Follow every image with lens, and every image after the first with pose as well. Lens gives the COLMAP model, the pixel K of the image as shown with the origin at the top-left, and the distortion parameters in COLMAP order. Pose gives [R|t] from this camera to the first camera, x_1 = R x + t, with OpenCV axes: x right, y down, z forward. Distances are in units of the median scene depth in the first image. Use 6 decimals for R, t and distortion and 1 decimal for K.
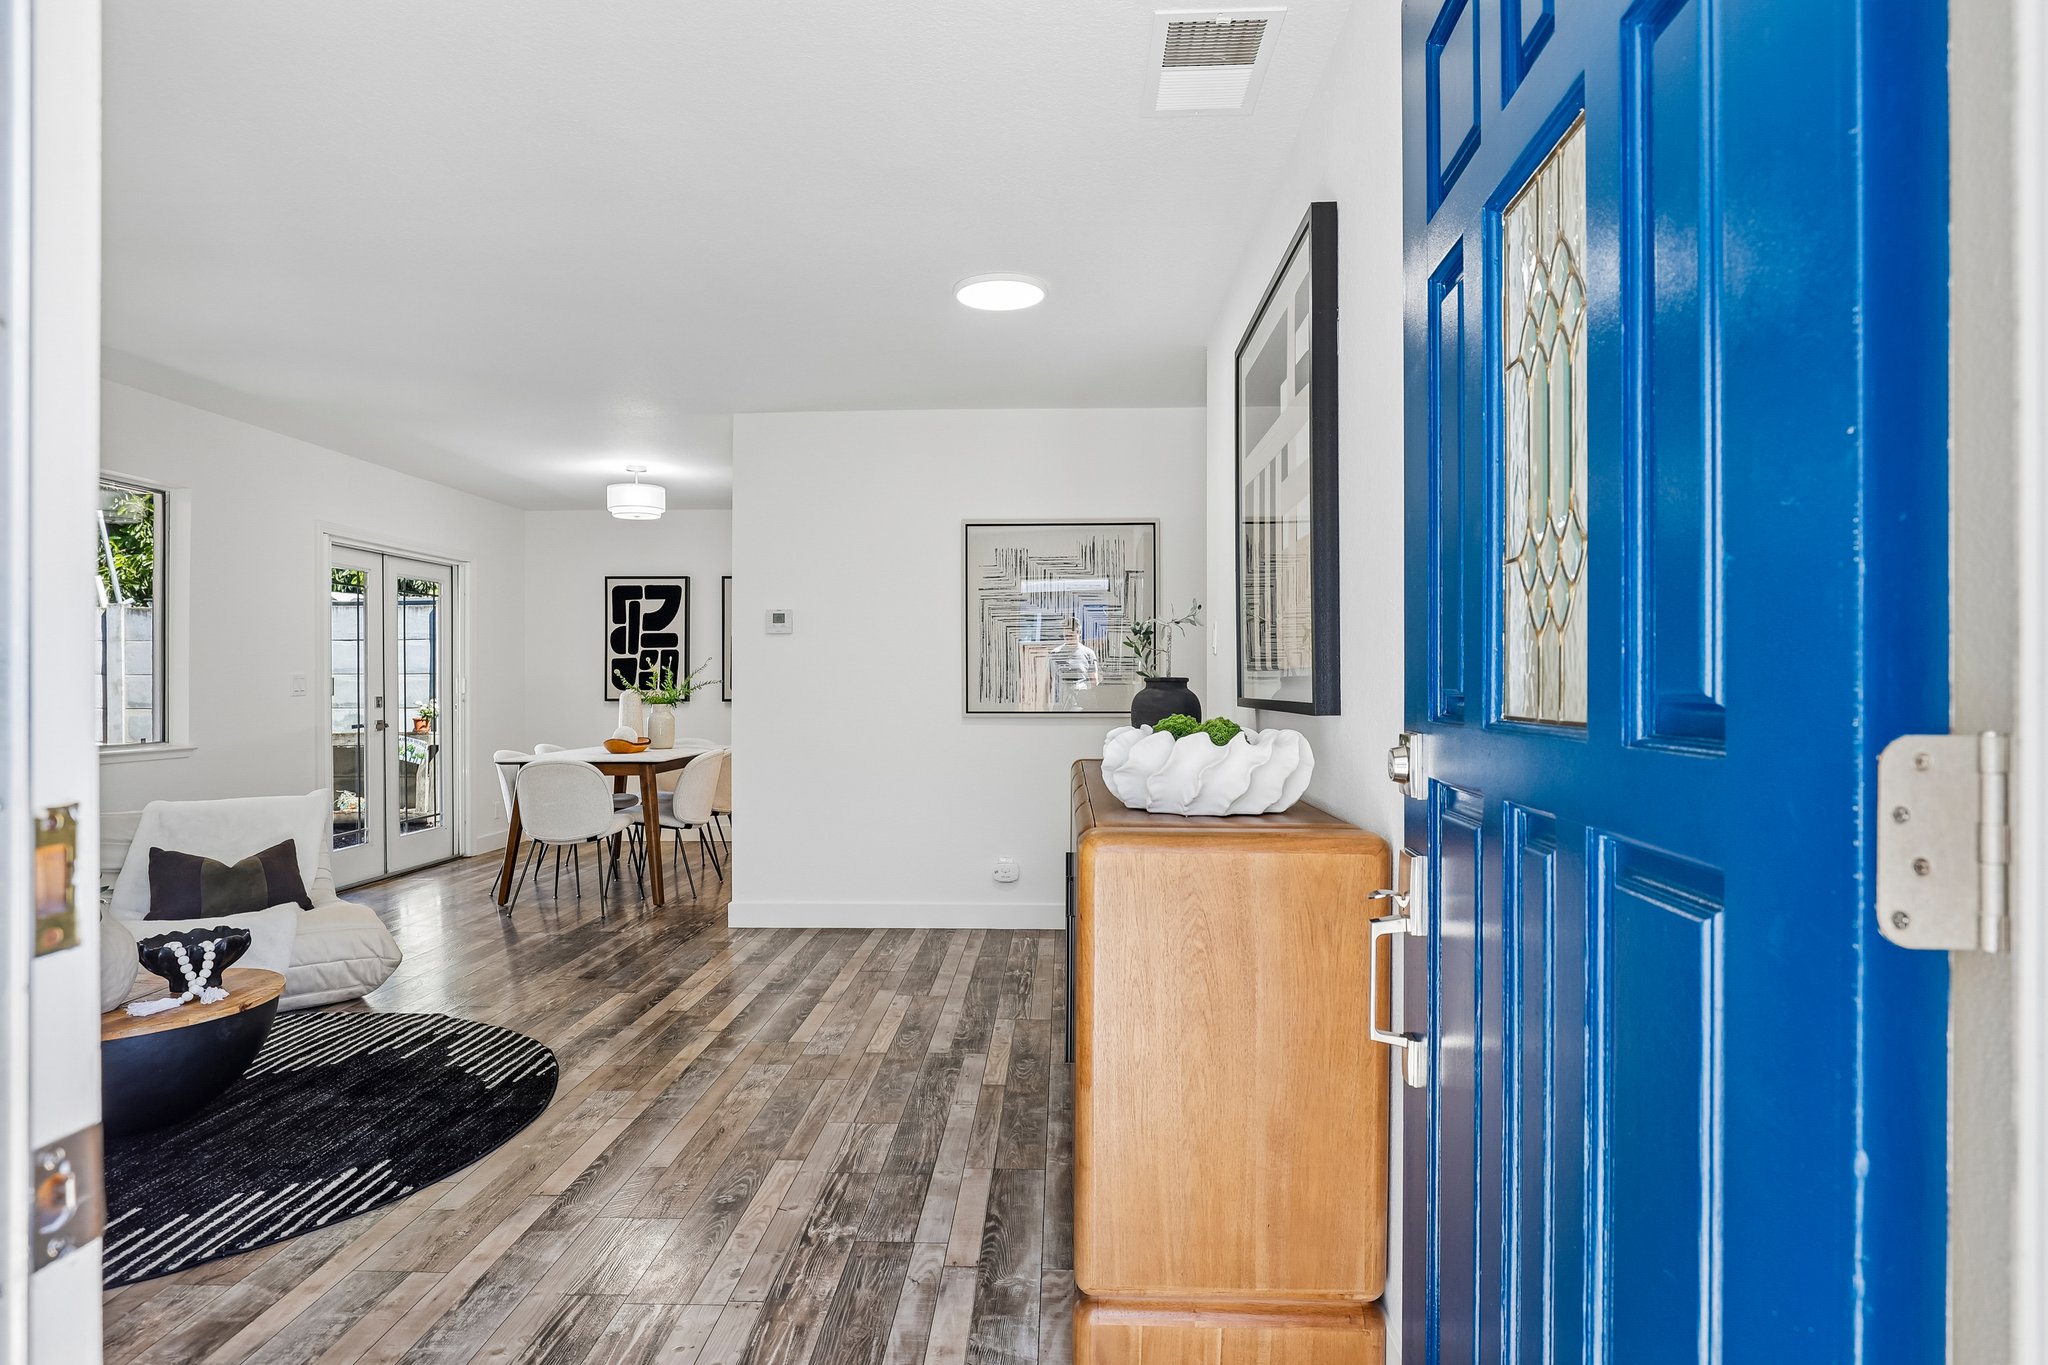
lens RADIAL K [[1145.7, 0, 1029.6], [0, 1145.7, 684.3], [0, 0, 1]] dist [-0.012666, 0.001742]
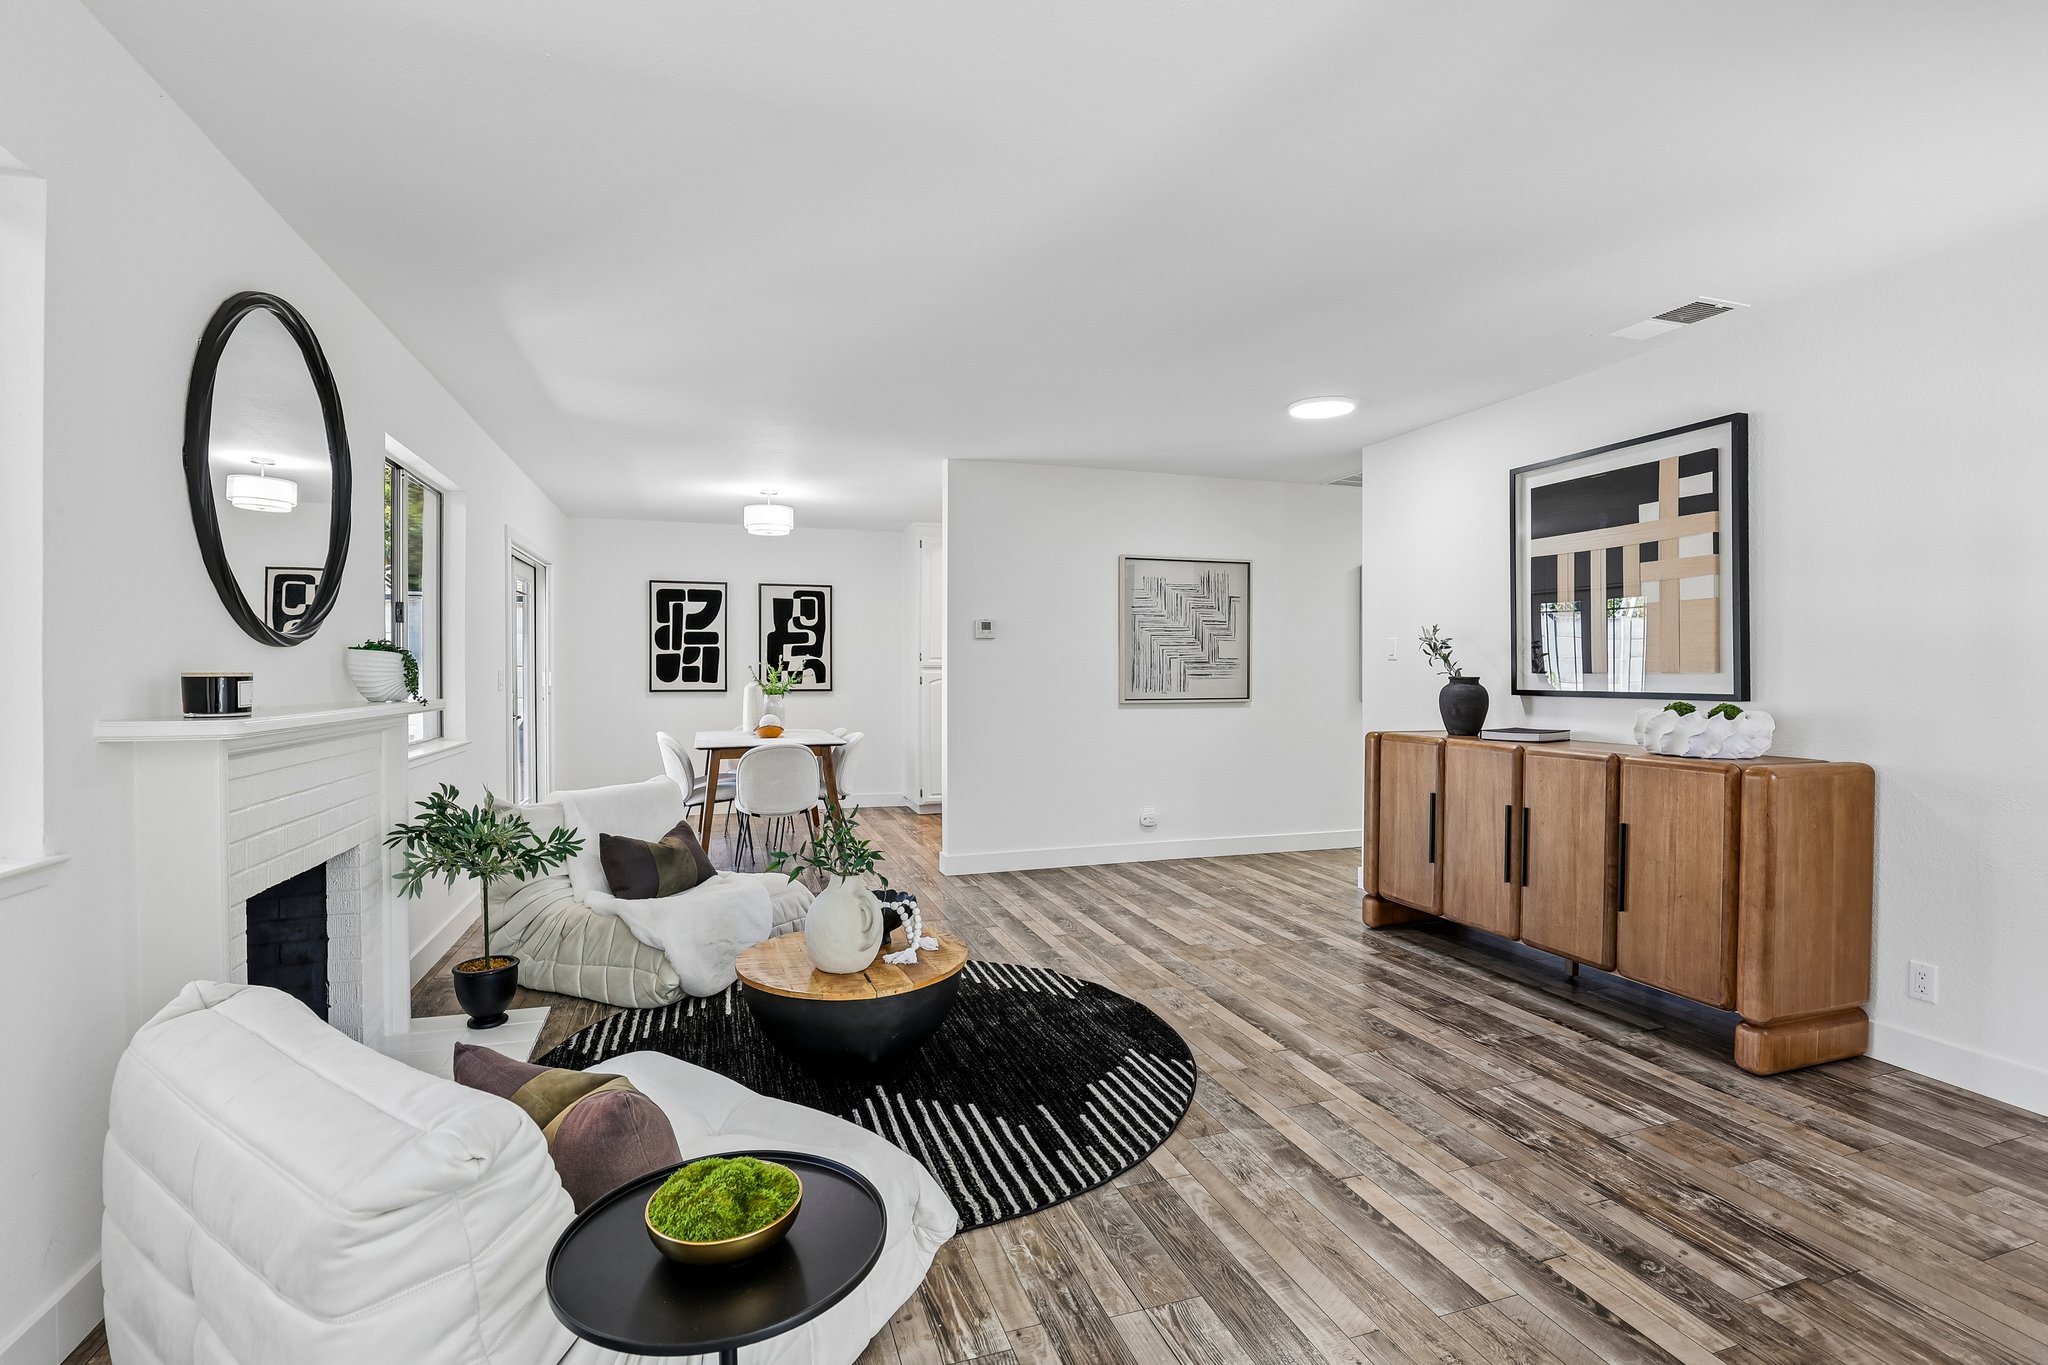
lens RADIAL K [[945.3, 0, 1025.2], [0, 945.3, 679.3], [0, 0, 1]] dist [-0.037013, 0.008034]
pose [[0.935585, -0.002189, 0.353094, -0.703662], [-0.000483, 0.999972, 0.007479, -0.009368], [-0.353101, -0.007168, 0.935558, 0.024826]]
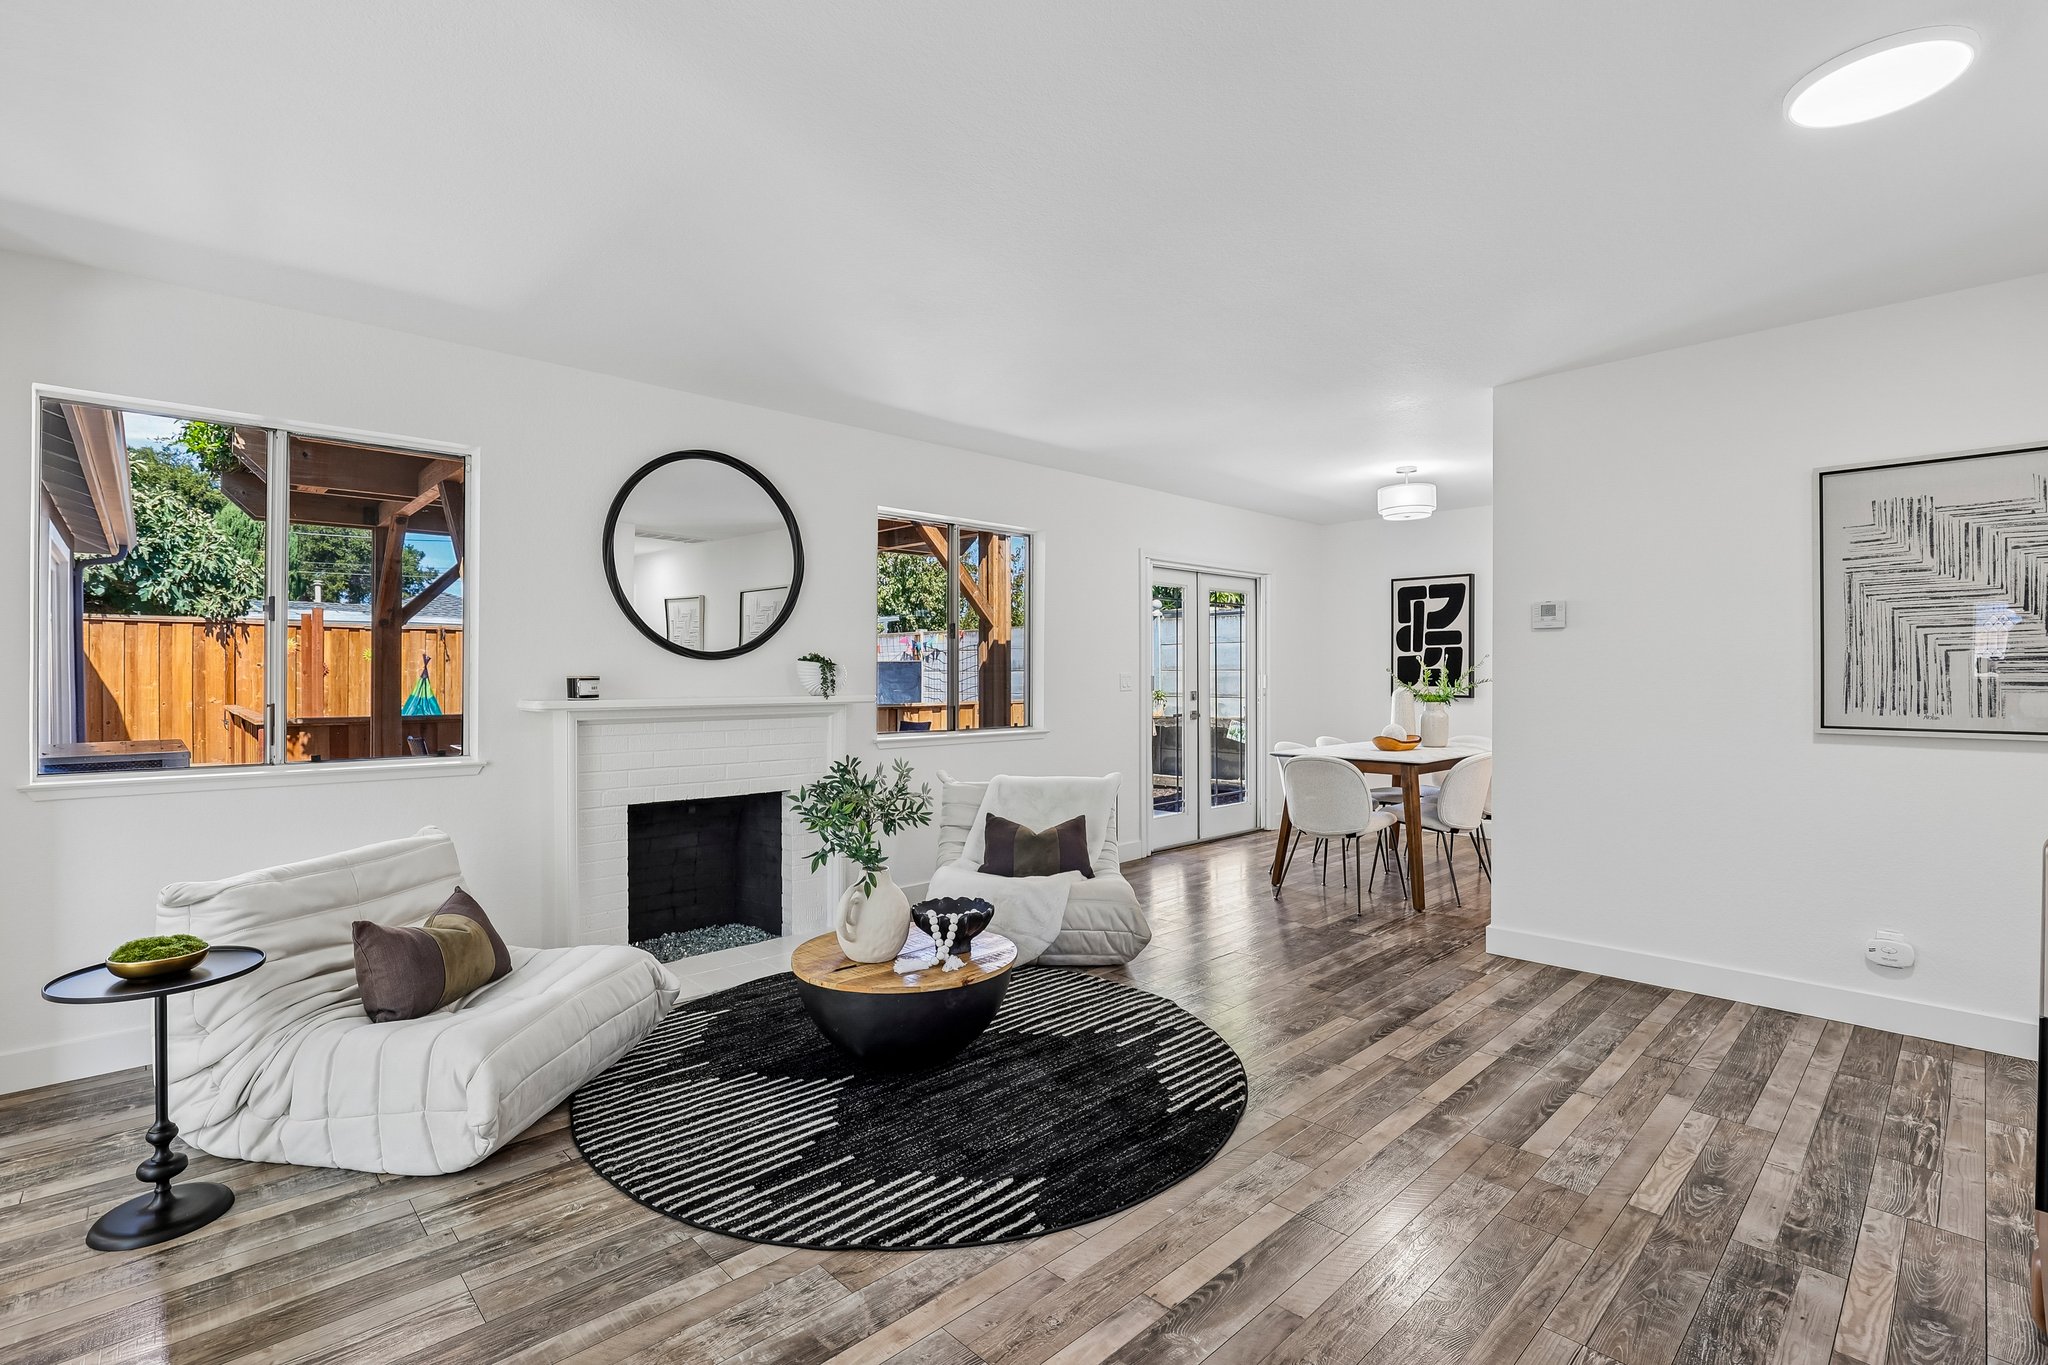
lens RADIAL K [[945.3, 0, 1024.2], [0, 945.3, 673.1], [0, 0, 1]] dist [-0.037013, 0.008034]
pose [[0.714647, 0.000909, -0.699484, -0.007629], [-0.001991, 0.999998, -0.000735, -0.011181], [0.699482, 0.001918, 0.714648, 0.274025]]
